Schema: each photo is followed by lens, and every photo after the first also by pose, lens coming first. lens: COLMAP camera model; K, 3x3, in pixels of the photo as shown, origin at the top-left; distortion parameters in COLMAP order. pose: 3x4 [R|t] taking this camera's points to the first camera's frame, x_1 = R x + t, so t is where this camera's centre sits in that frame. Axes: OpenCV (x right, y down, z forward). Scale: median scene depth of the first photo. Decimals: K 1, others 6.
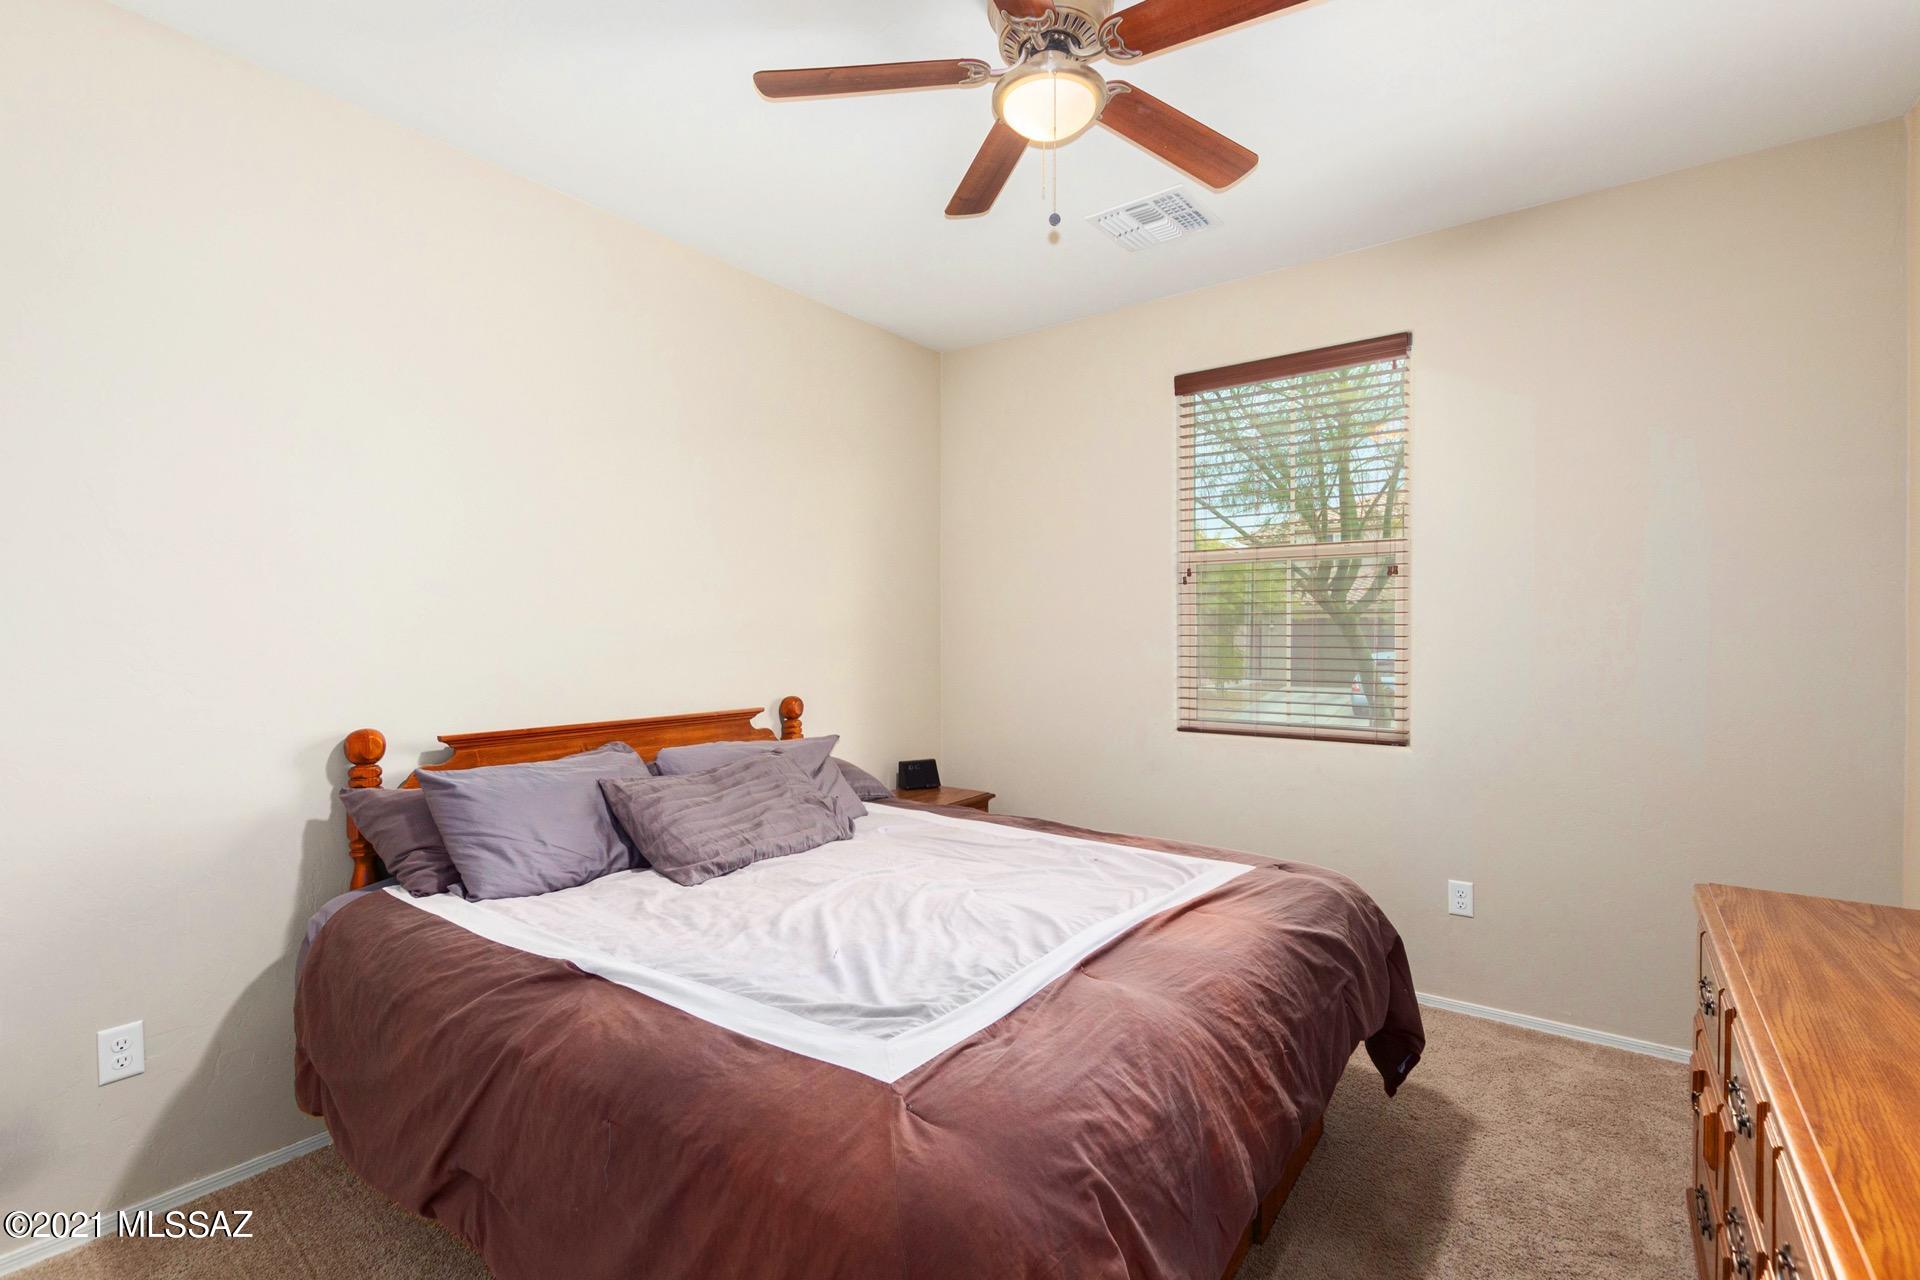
lens RADIAL K [[875.1, 0, 957.6], [0, 875.1, 636.5], [0, 0, 1]] dist [0.006779, -0.000358]
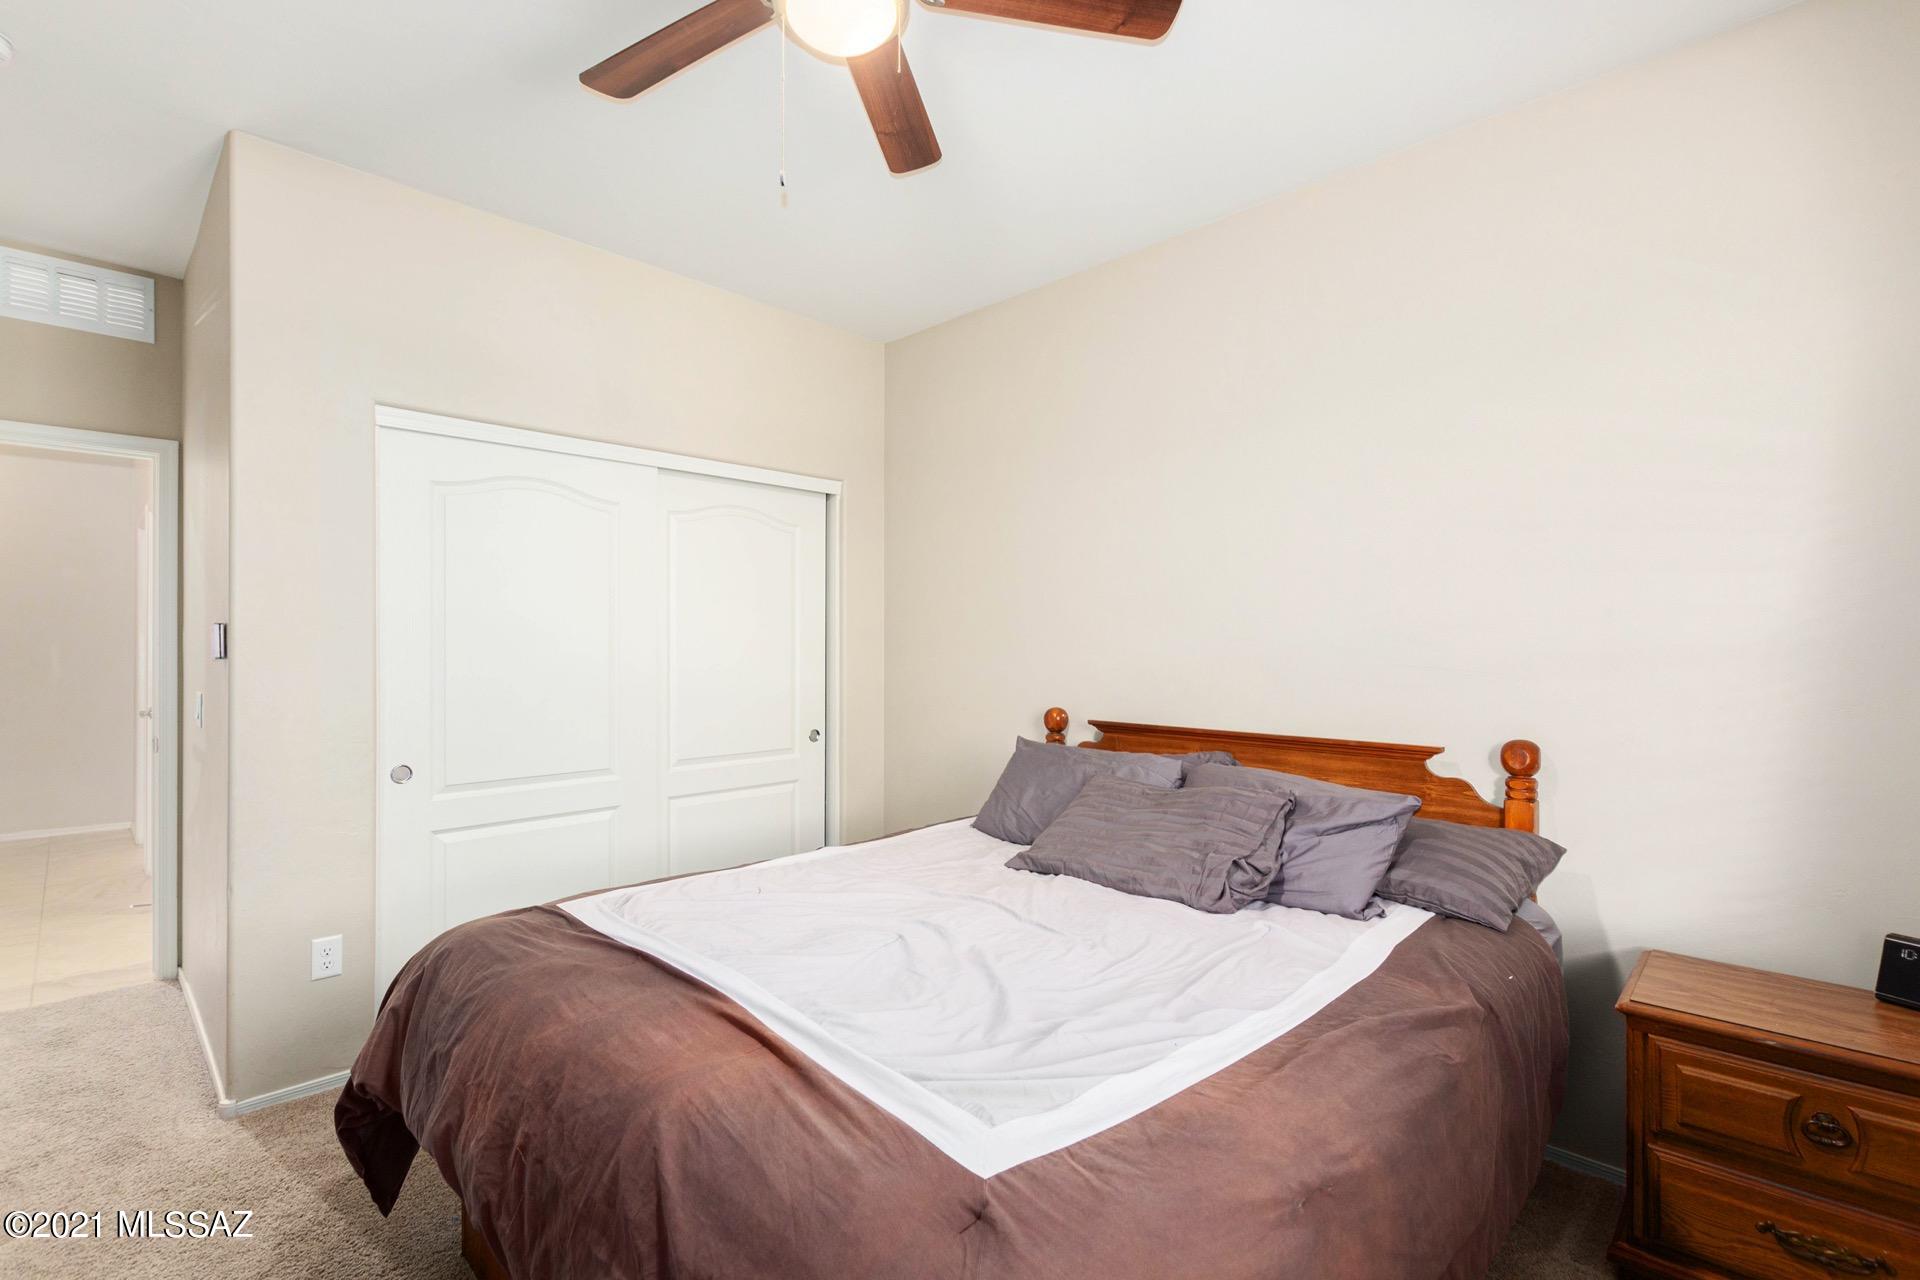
lens RADIAL K [[875.1, 0, 957.3], [0, 875.1, 642.7], [0, 0, 1]] dist [0.006779, -0.000358]
pose [[-0.156474, -0.003260, -0.987677, 0.712258], [-0.005462, 0.999982, -0.002435, 0.002428], [0.987667, 0.005013, -0.156489, 0.979612]]
